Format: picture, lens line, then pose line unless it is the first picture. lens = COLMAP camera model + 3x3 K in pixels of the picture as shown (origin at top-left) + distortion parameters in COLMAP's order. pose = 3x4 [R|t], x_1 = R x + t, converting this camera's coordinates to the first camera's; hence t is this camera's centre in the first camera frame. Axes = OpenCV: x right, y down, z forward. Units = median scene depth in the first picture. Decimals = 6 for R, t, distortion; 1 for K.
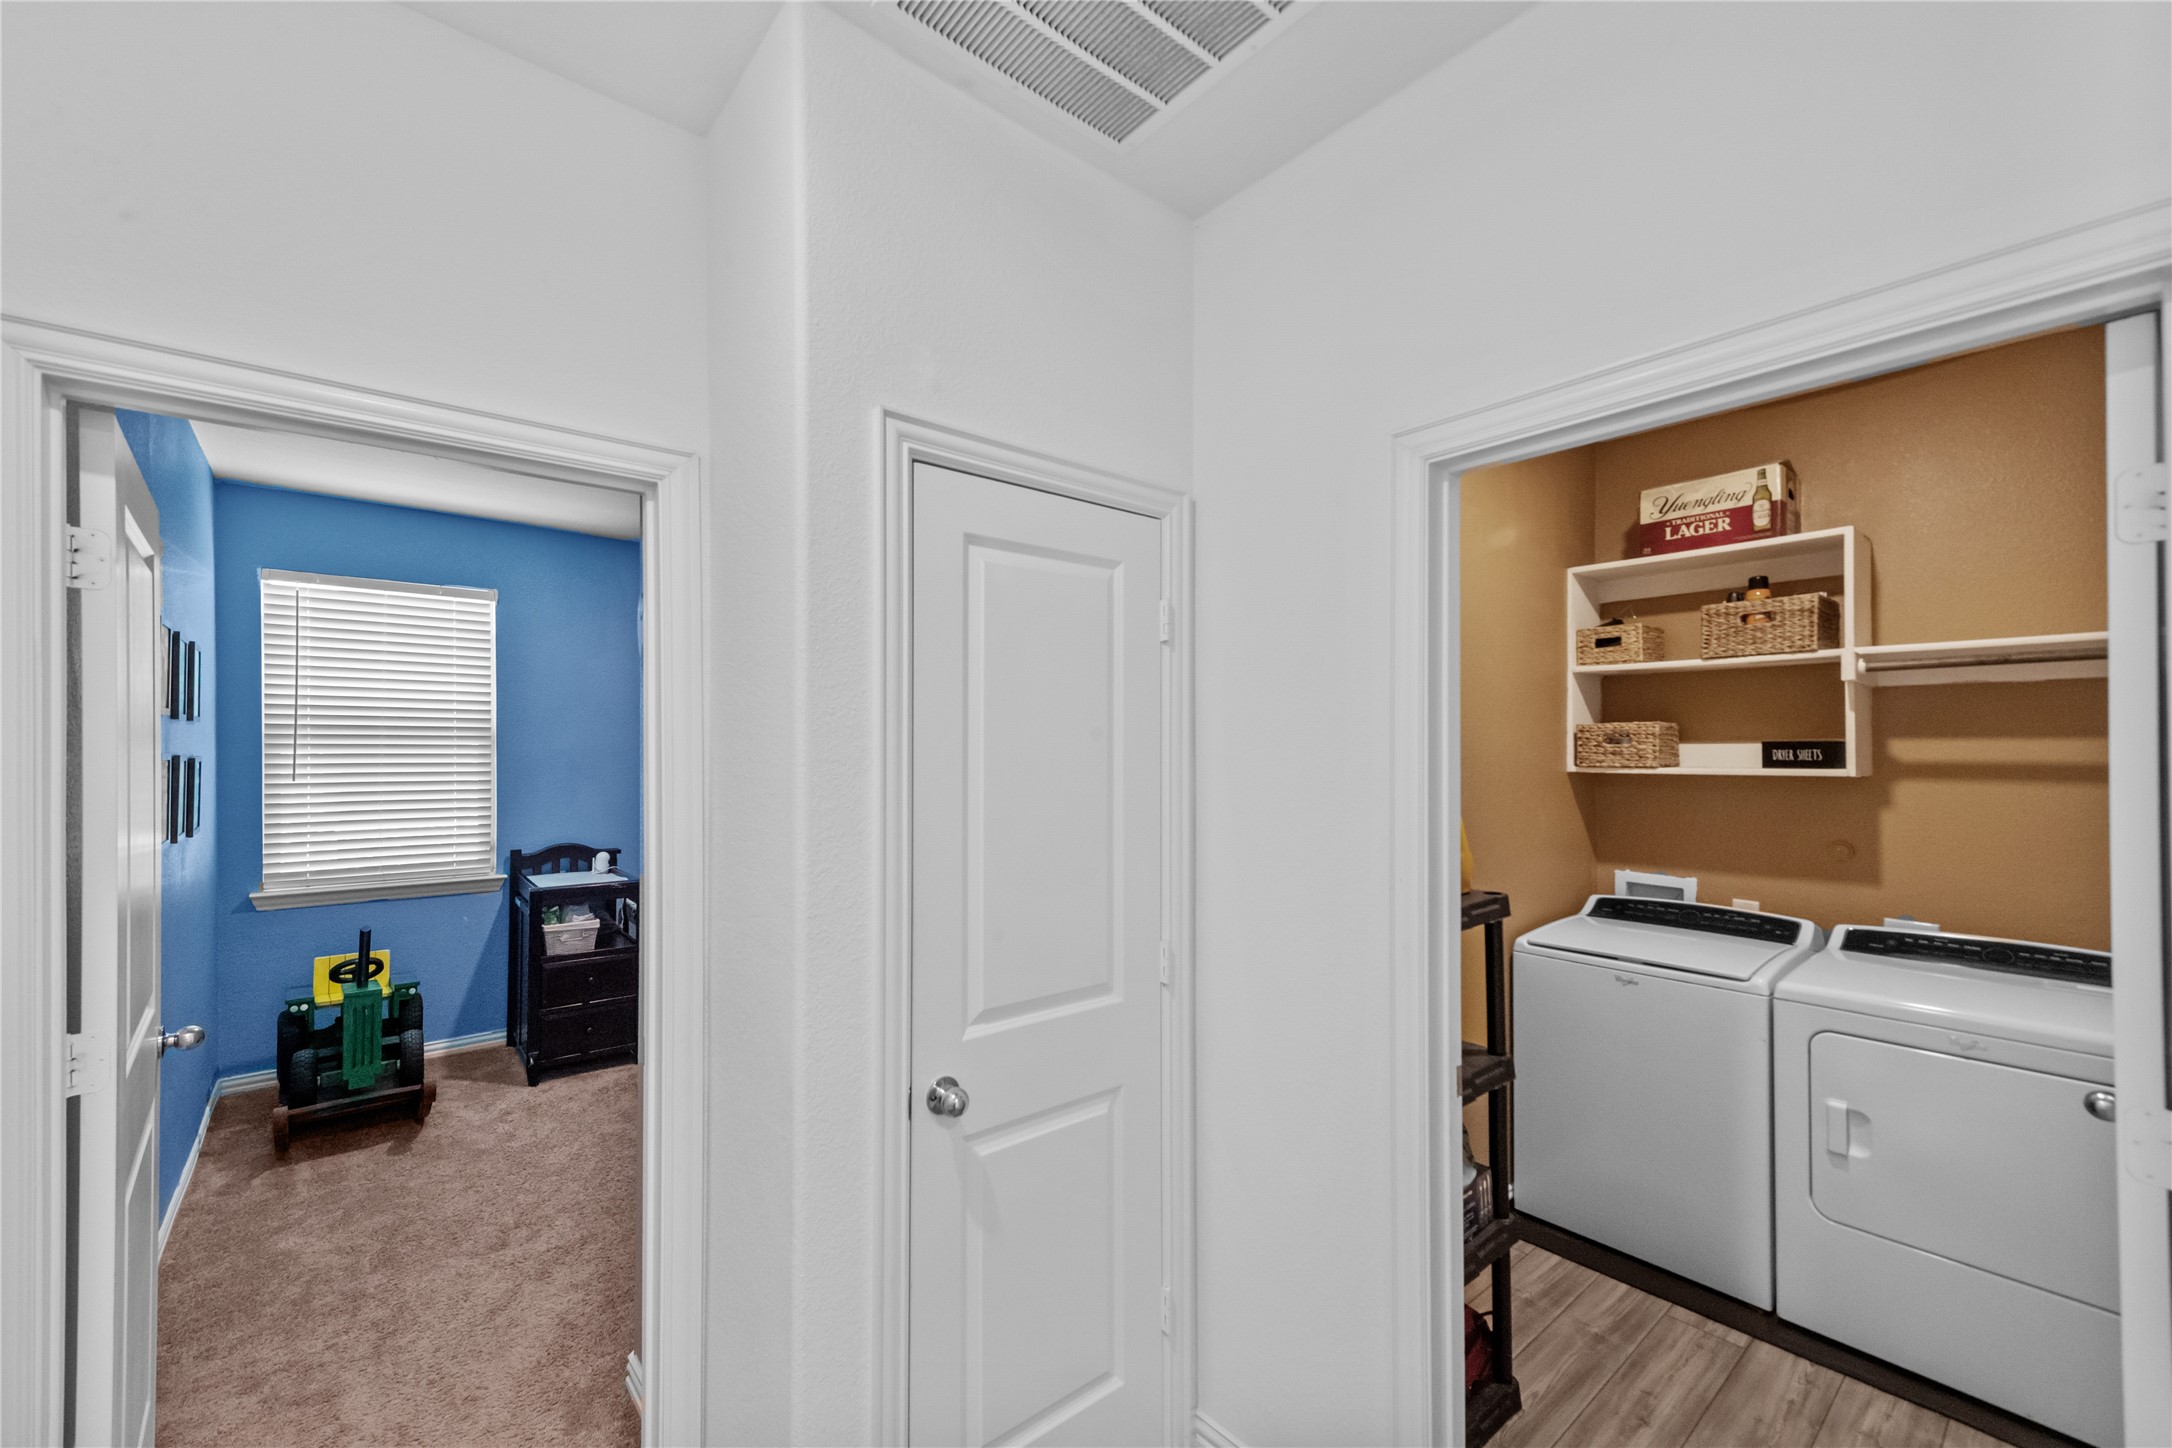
lens RADIAL K [[884.6, 0, 1084.0], [0, 884.6, 733.2], [0, 0, 1]] dist [0.019027, -0.000354]
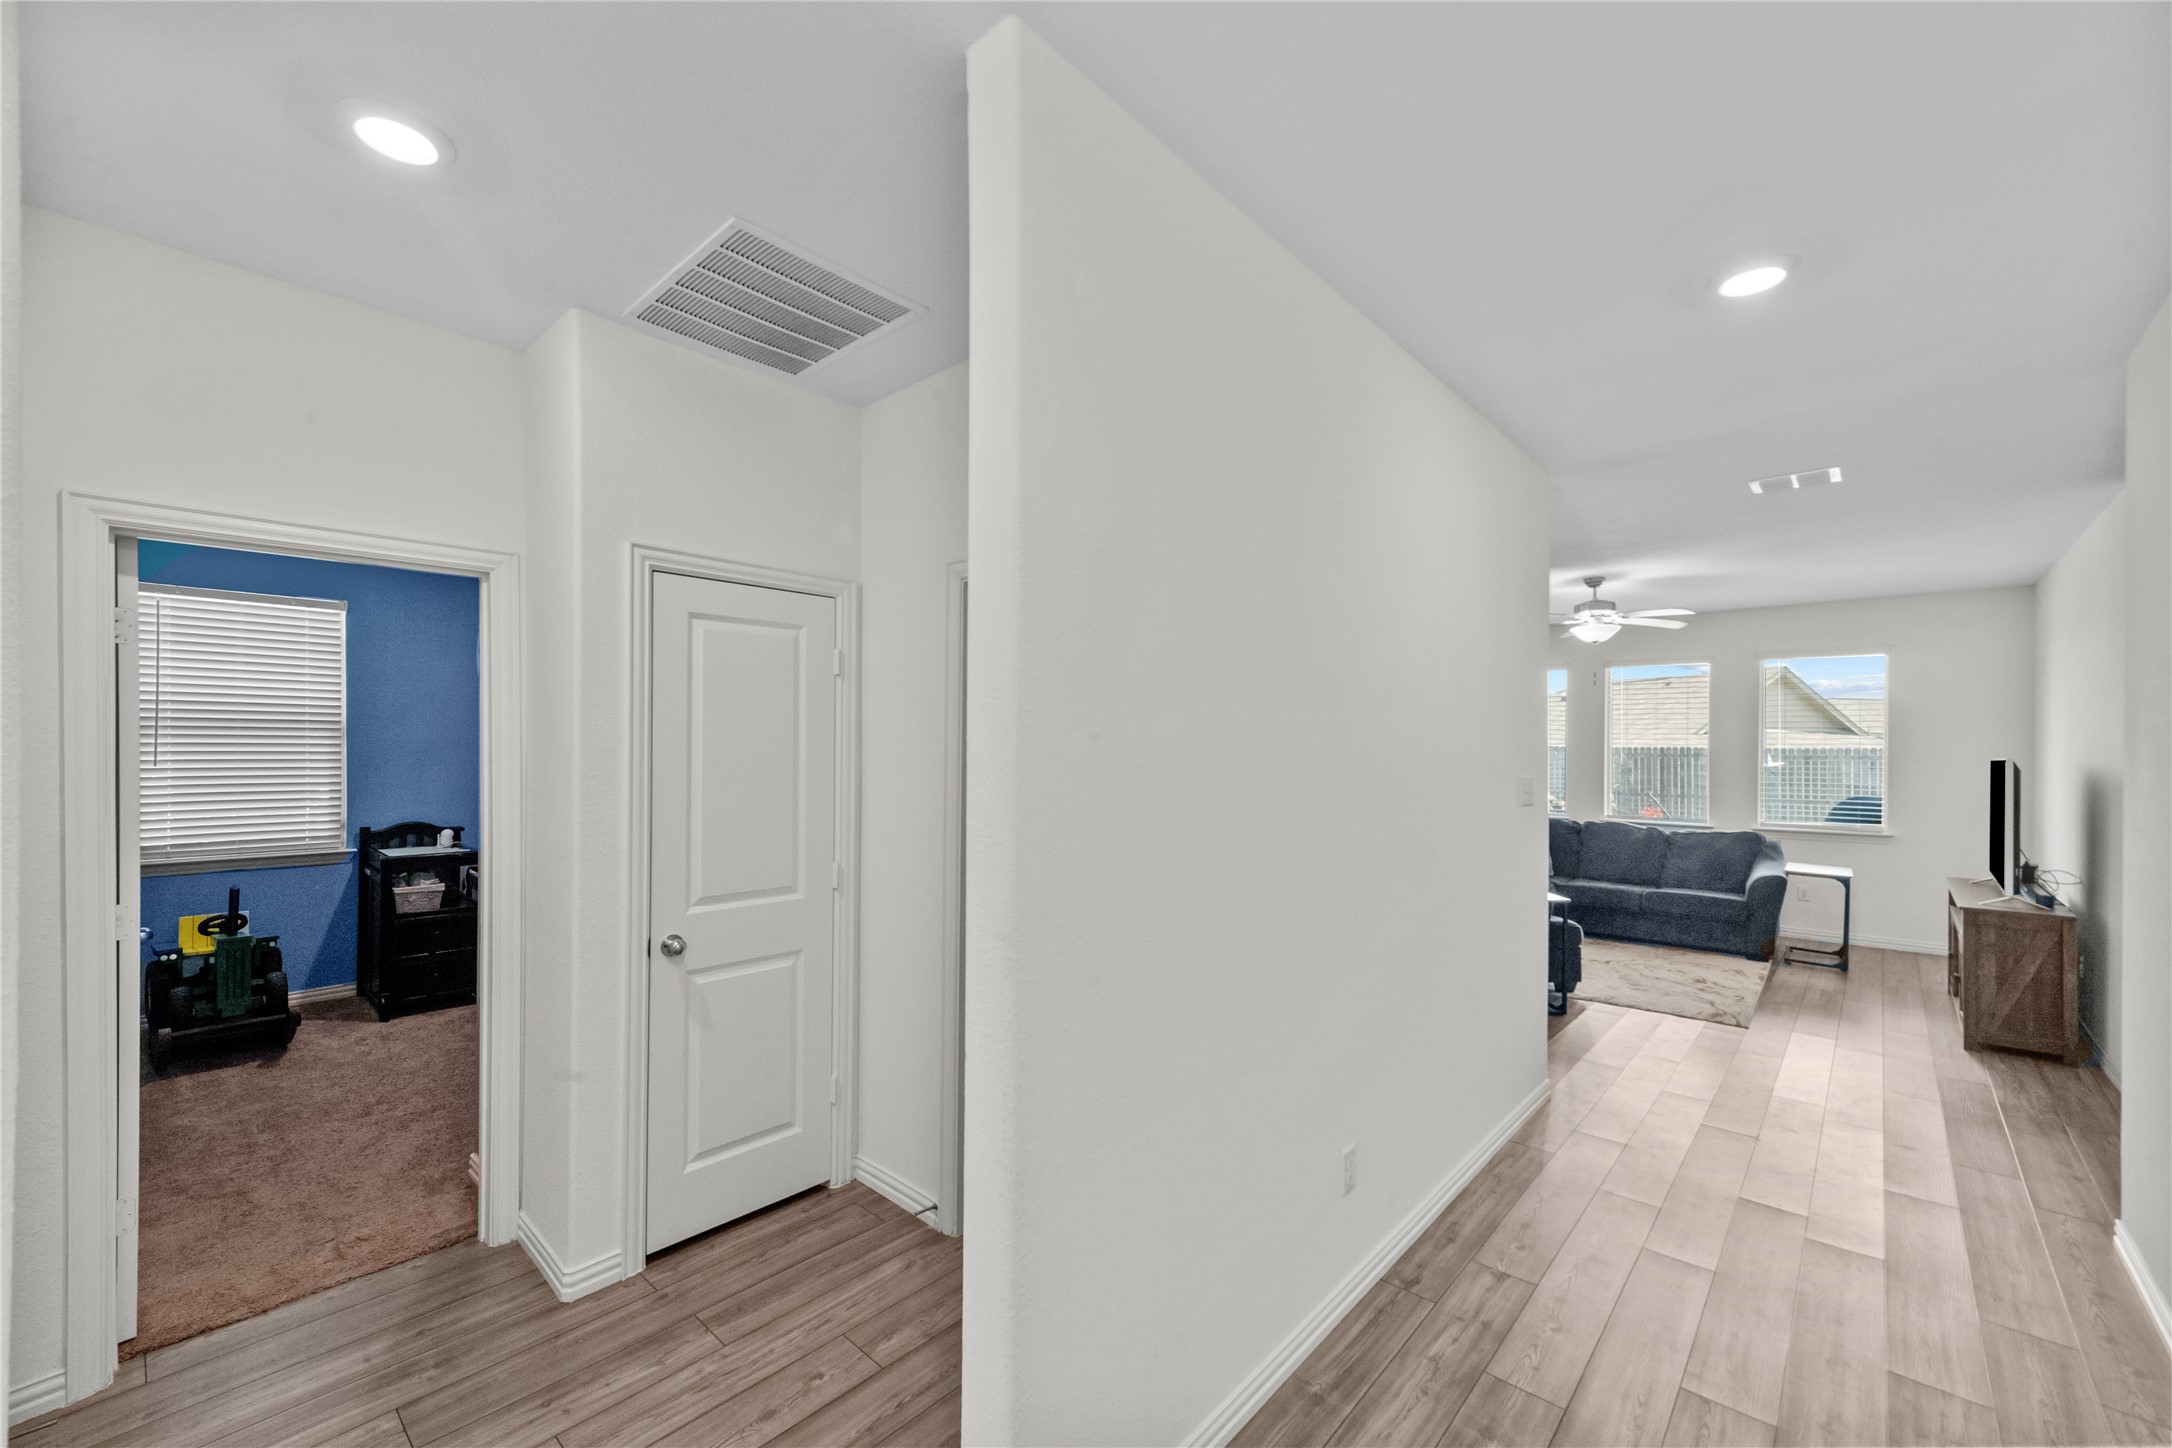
lens RADIAL K [[869.9, 0, 1087.9], [0, 869.9, 735.7], [0, 0, 1]] dist [0.010823, -0.000407]
pose [[0.990366, 0.006975, 0.138299, 0.152986], [-0.008106, 0.999938, 0.007620, -0.004321], [-0.138237, -0.008667, 0.990361, -0.292696]]
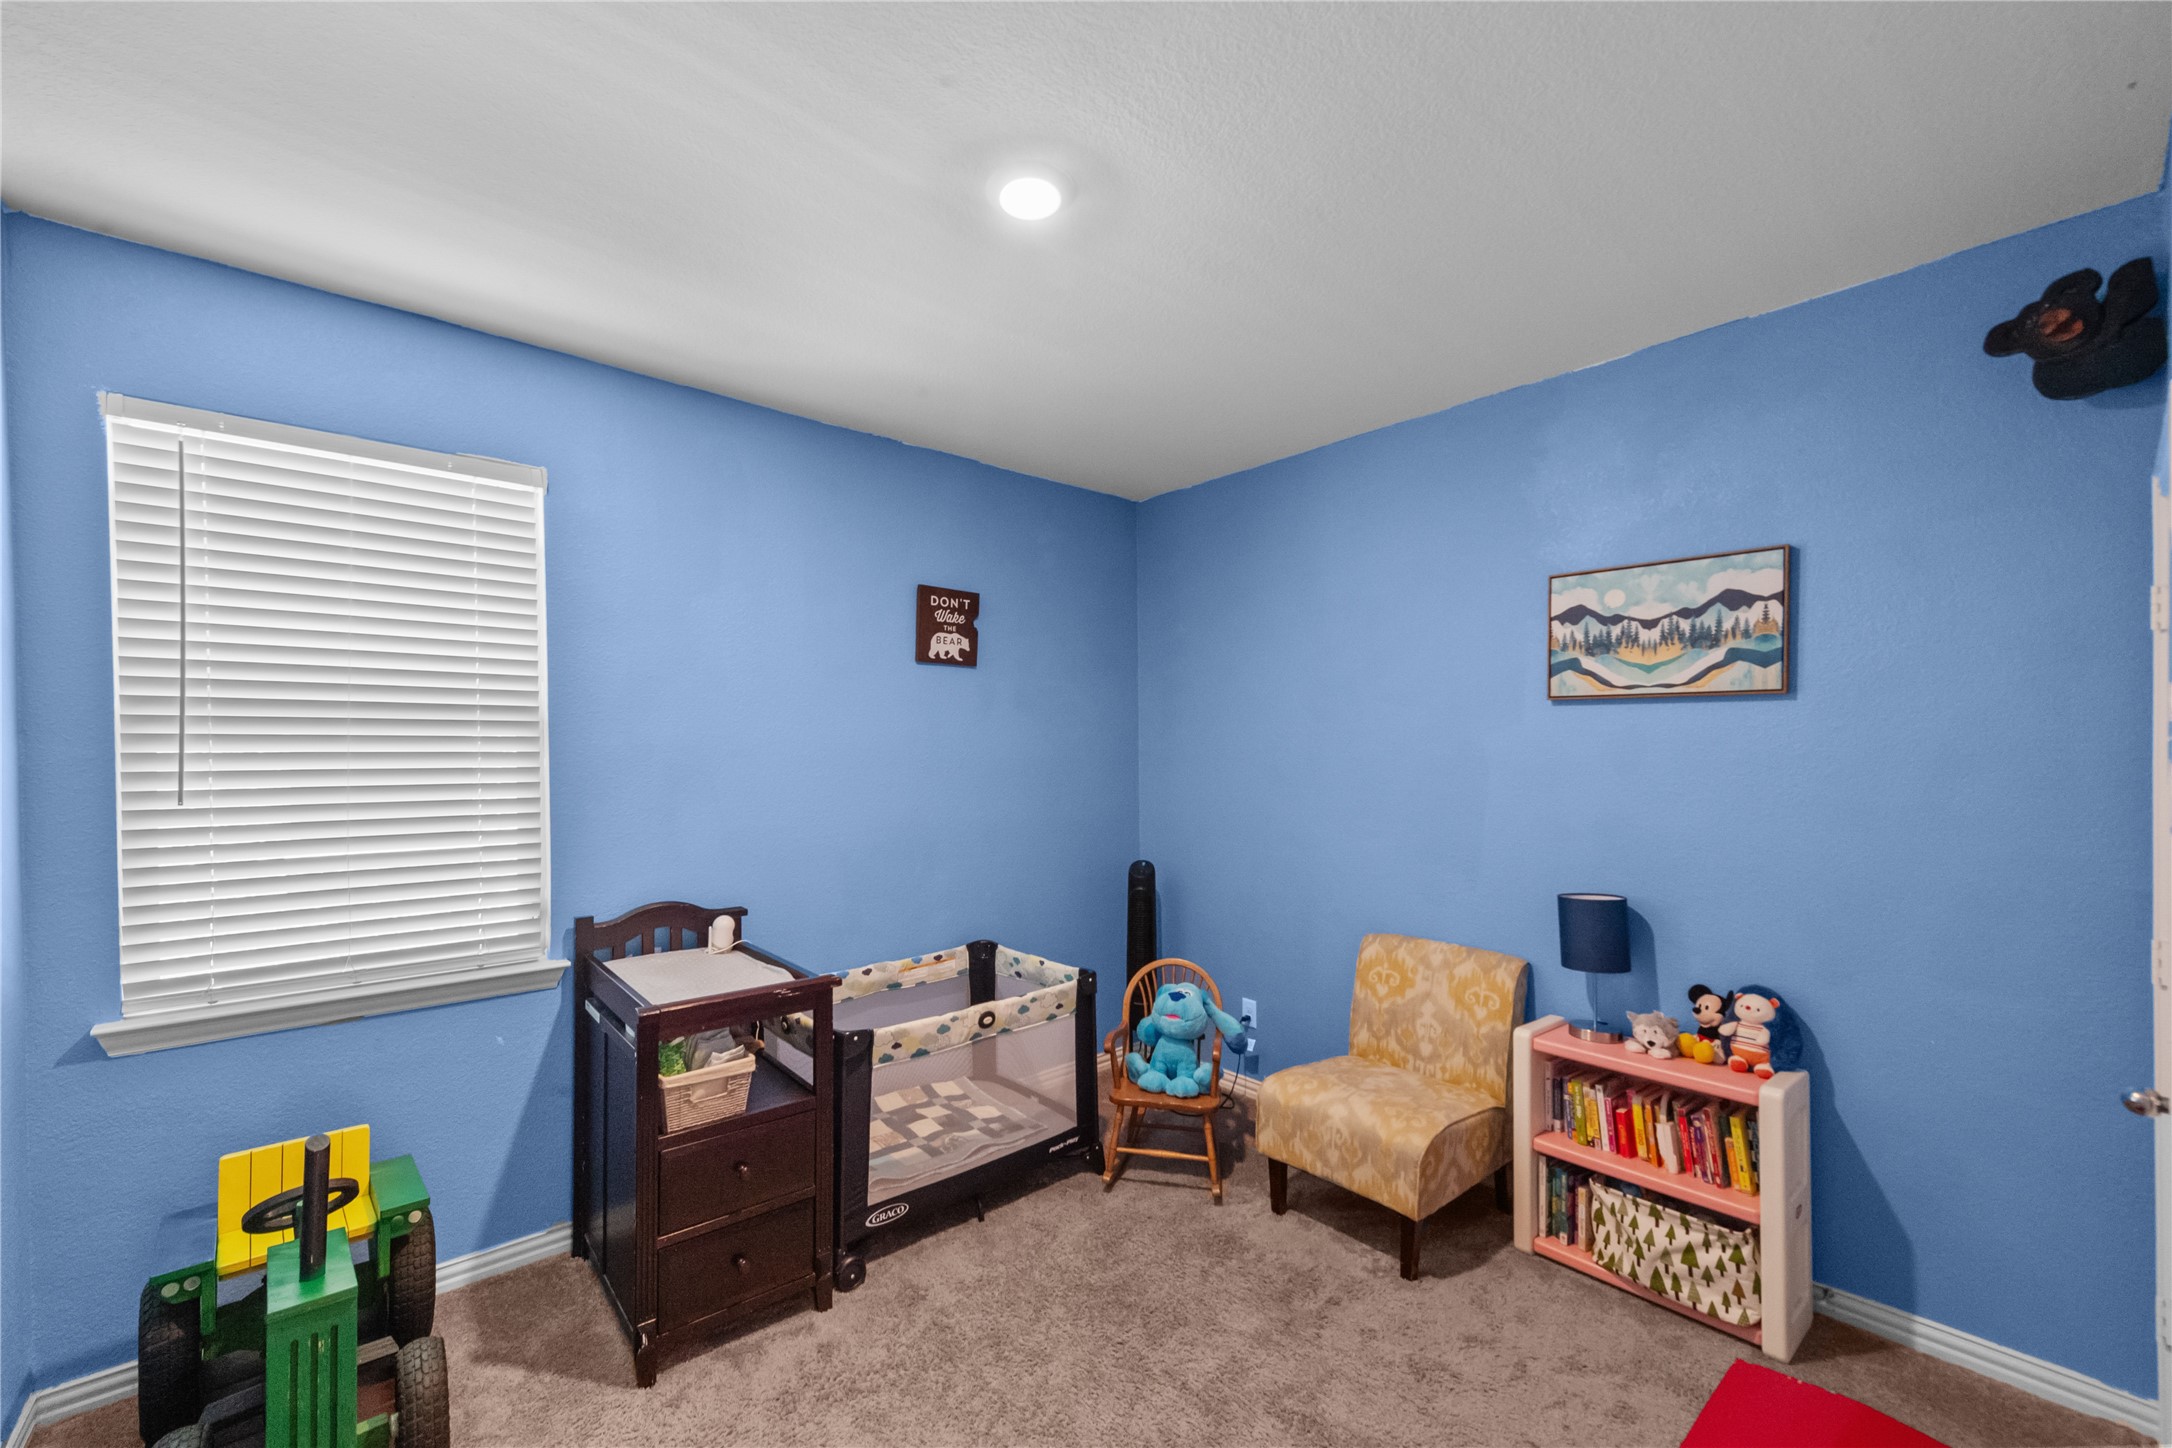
lens RADIAL K [[887.6, 0, 1083.1], [0, 887.6, 740.9], [0, 0, 1]] dist [0.011304, -0.000078]
pose [[0.999770, -0.000996, 0.021413, -0.377359], [0.000660, 0.999877, 0.015665, 0.008007], [-0.021426, -0.015647, 0.999648, 0.481835]]
